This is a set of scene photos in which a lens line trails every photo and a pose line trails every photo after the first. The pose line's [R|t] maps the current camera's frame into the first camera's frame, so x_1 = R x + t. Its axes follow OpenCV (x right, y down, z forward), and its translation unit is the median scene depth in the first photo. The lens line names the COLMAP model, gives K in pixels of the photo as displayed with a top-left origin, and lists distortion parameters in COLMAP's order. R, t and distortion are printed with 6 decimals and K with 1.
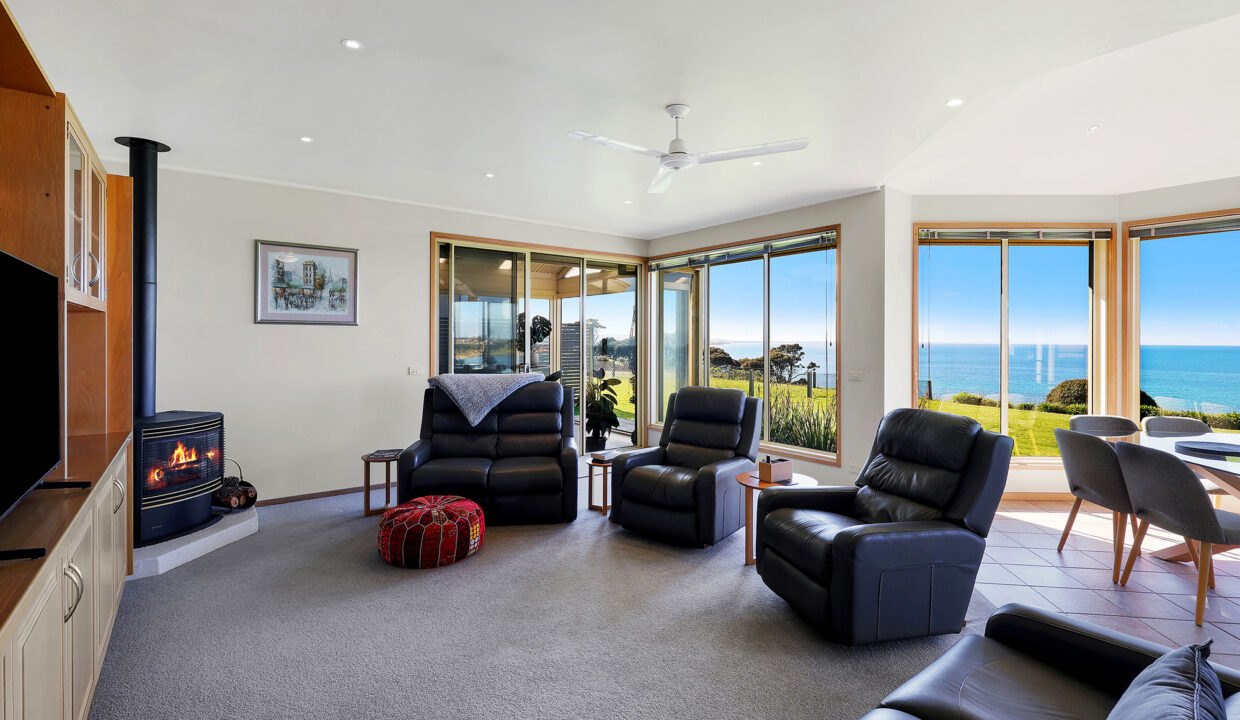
lens RADIAL K [[572.5, 0, 596.0], [0, 572.5, 338.2], [0, 0, 1]] dist [-0.003730, 0.002415]
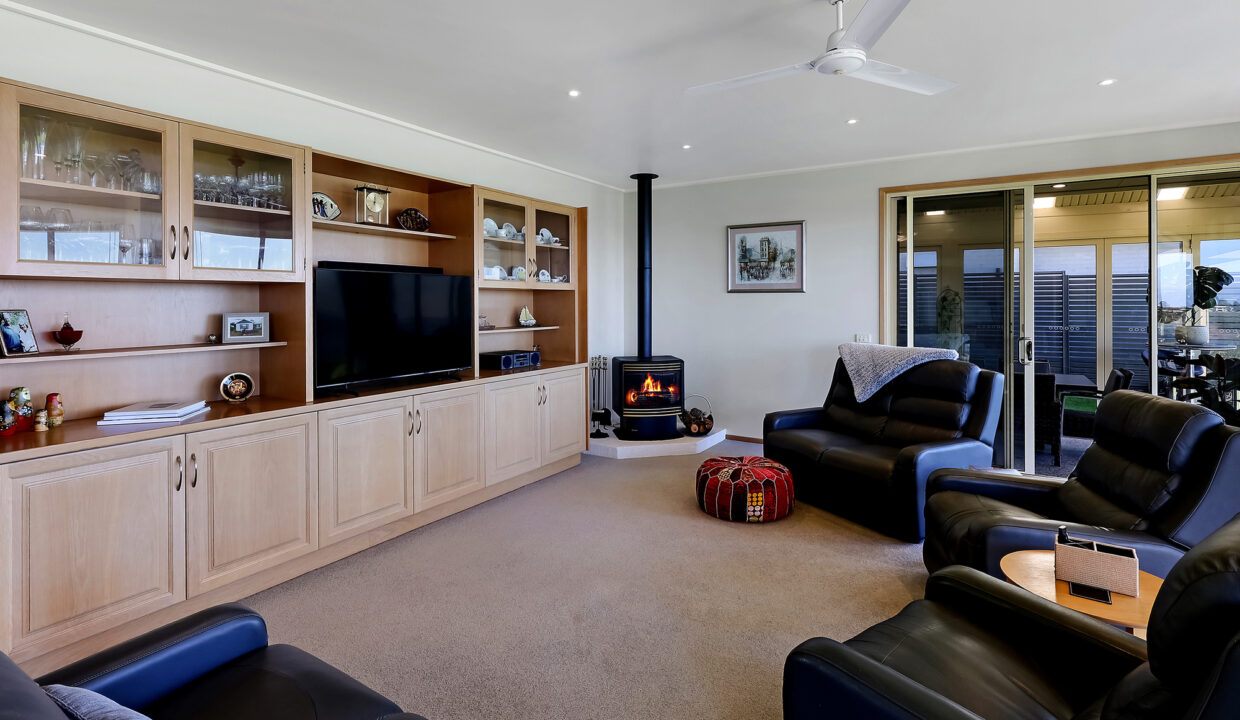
lens RADIAL K [[572.5, 0, 644.5], [0, 572.5, 305.8], [0, 0, 1]] dist [-0.003730, 0.002415]
pose [[0.386950, -0.000785, -0.922100, 0.473247], [0.000729, 1.000000, -0.000546, 0.003380], [0.922100, -0.000461, 0.386951, 0.334957]]
